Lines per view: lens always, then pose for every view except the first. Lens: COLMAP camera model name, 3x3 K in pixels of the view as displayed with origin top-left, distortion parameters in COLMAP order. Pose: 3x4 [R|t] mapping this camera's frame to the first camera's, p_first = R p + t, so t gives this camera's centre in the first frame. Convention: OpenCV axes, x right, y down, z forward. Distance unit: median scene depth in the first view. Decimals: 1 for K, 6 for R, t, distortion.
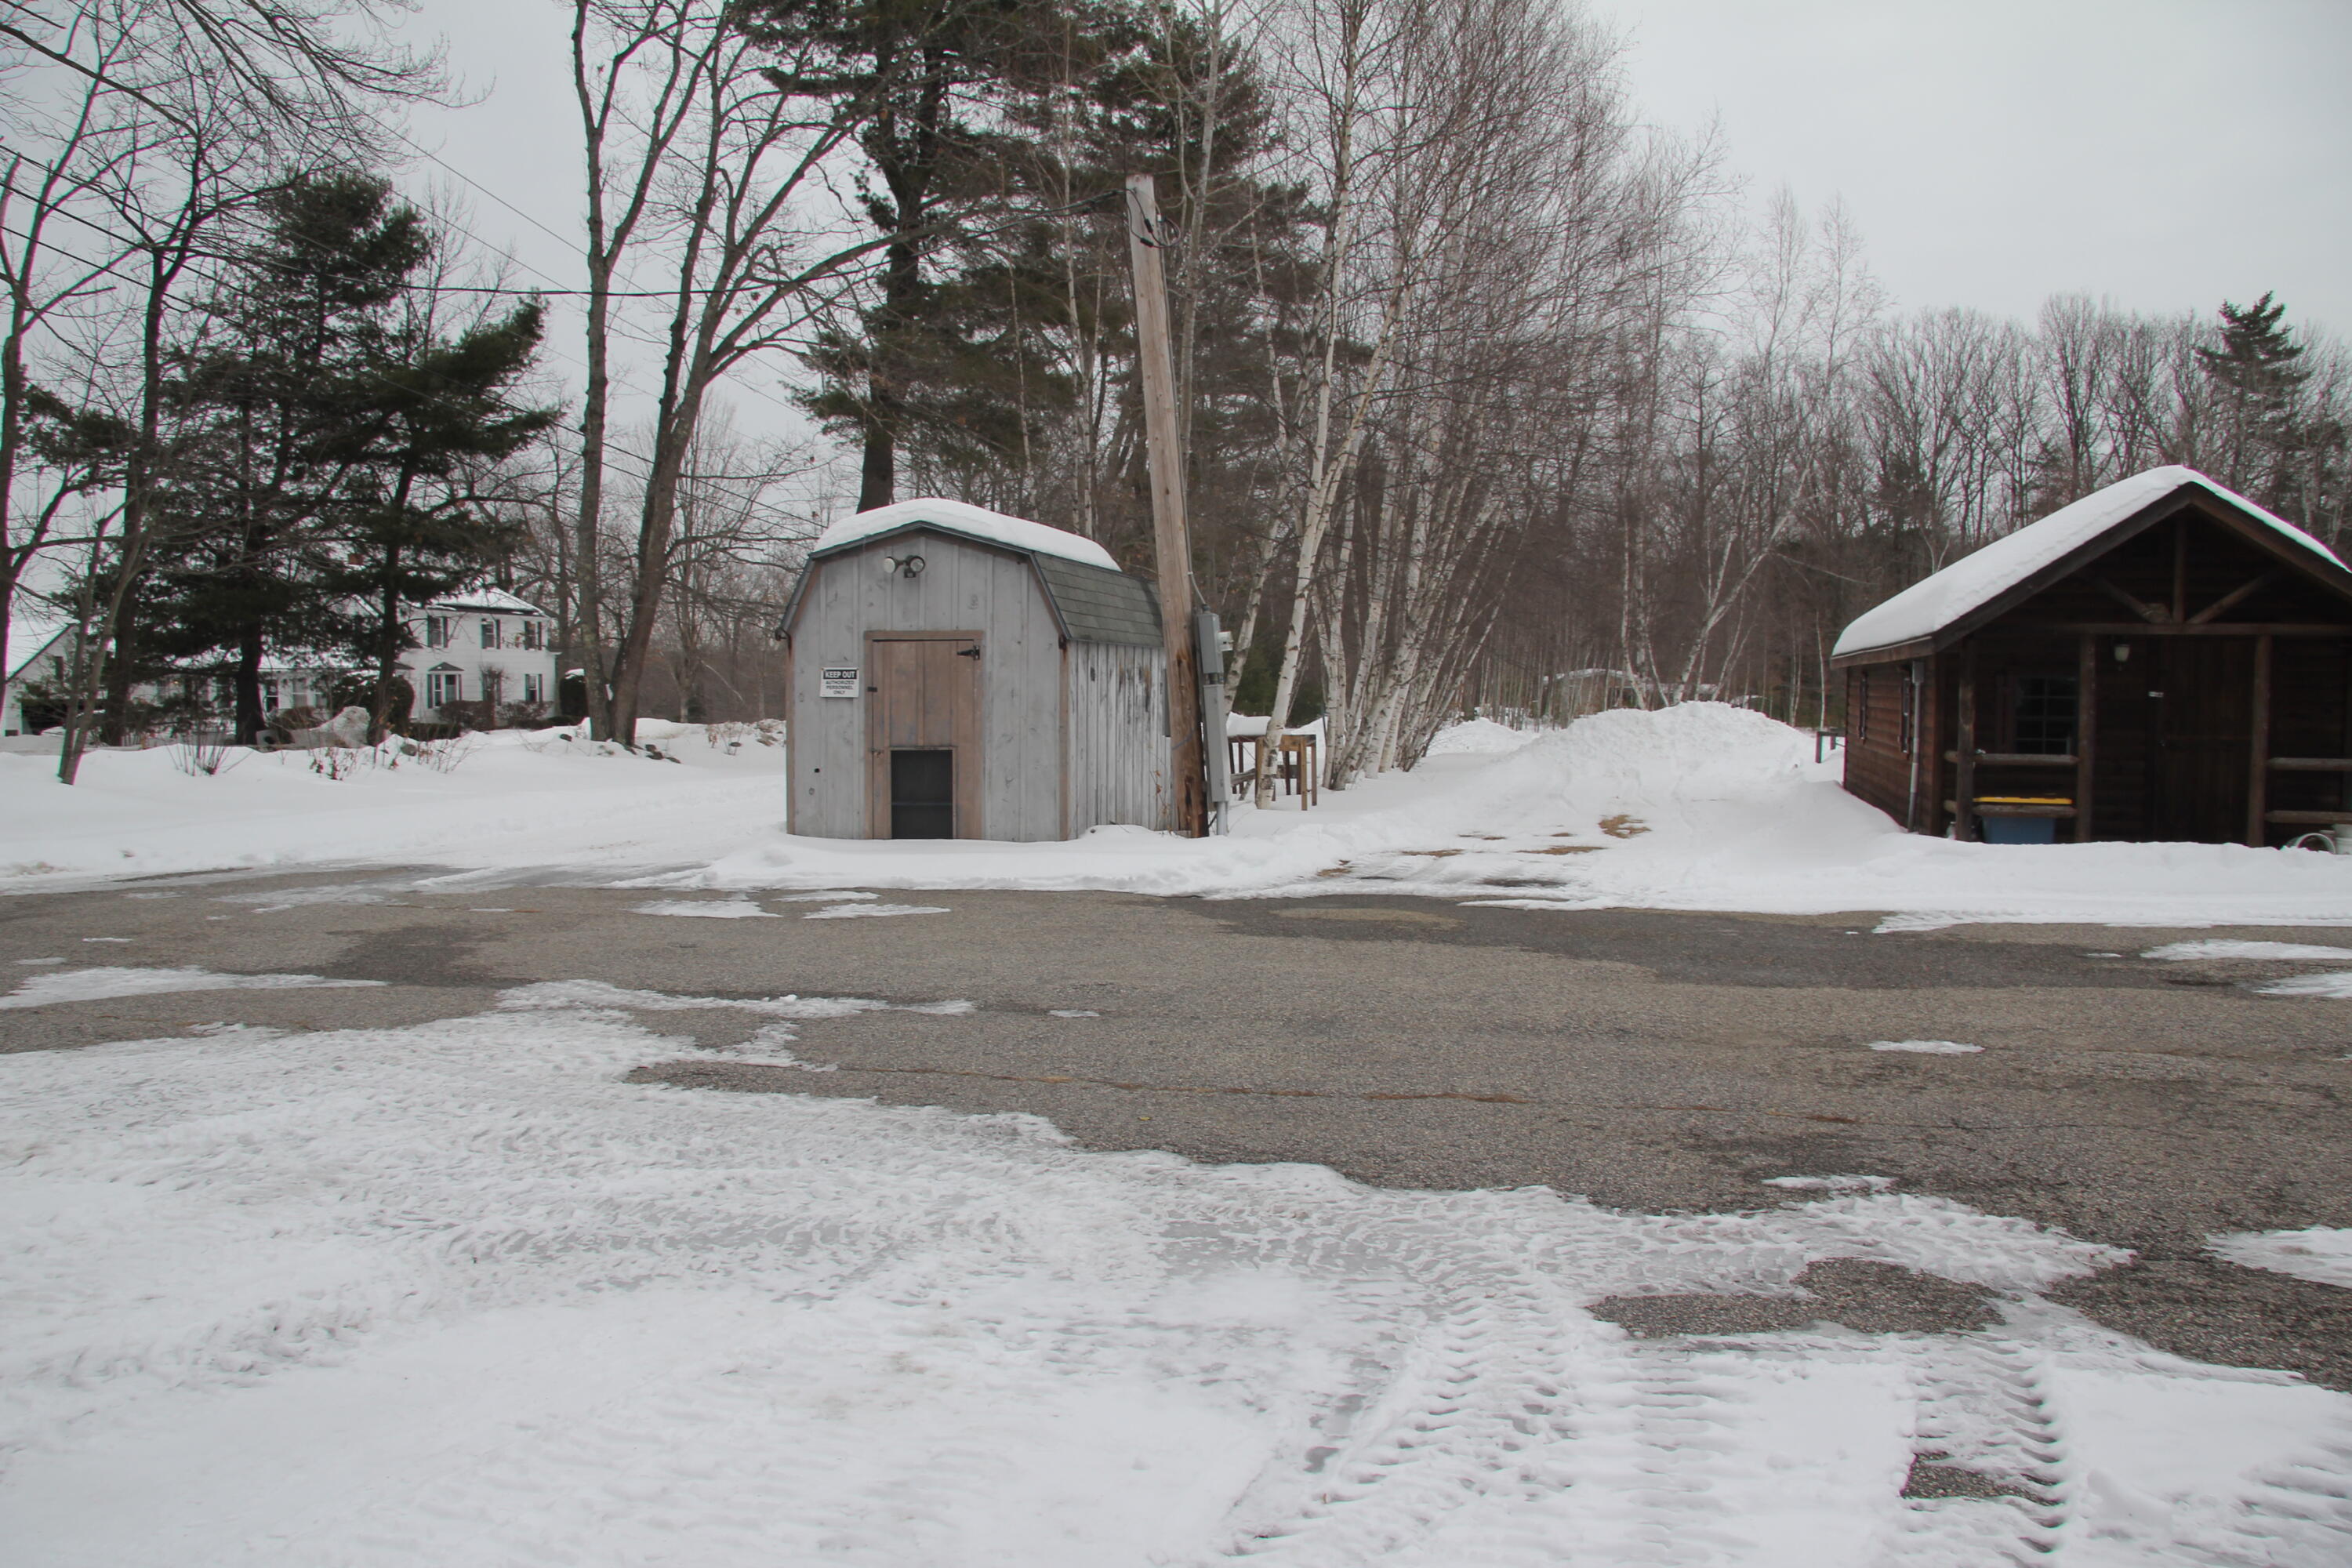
lens RADIAL K [[1774.3, 0, 1154.0], [0, 1774.3, 826.6], [0, 0, 1]] dist [-0.183775, 0.128567]
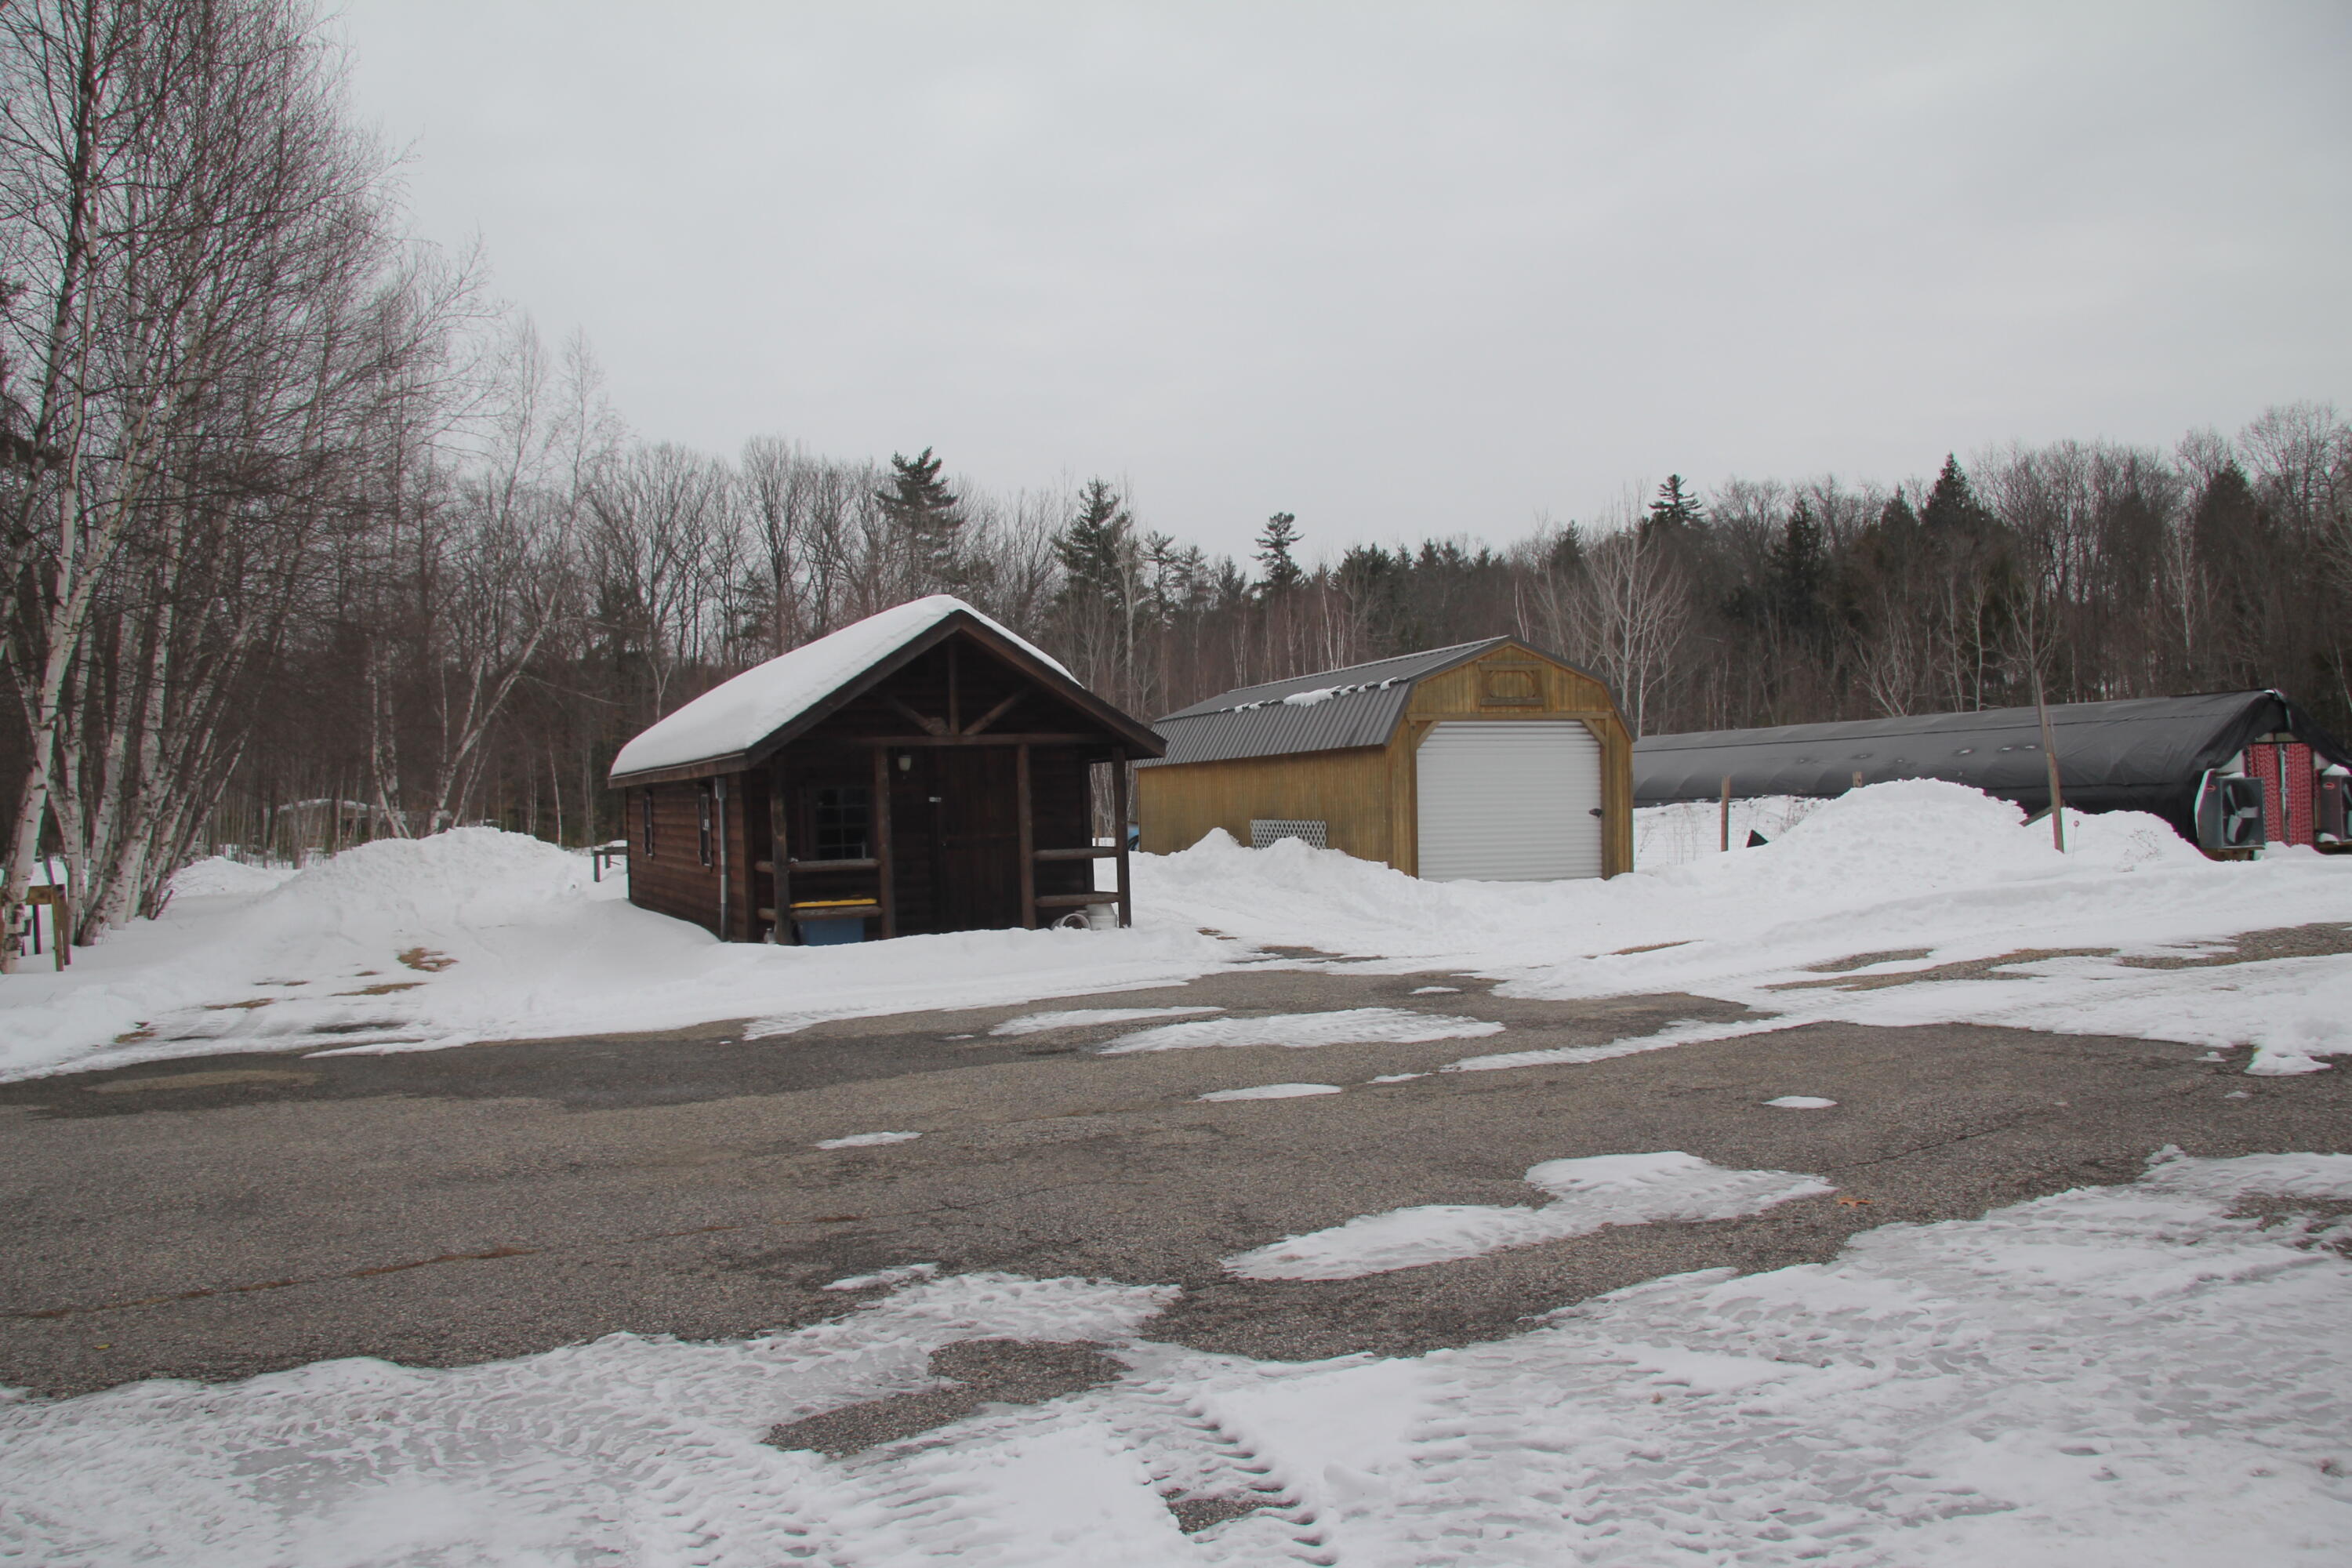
lens RADIAL K [[1774.3, 0, 1154.0], [0, 1774.3, 826.6], [0, 0, 1]] dist [-0.183775, 0.128567]
pose [[0.764774, -0.039082, 0.643112, -0.103173], [0.084314, 0.995646, -0.039757, -0.005292], [-0.638758, 0.084628, 0.764739, 0.048625]]
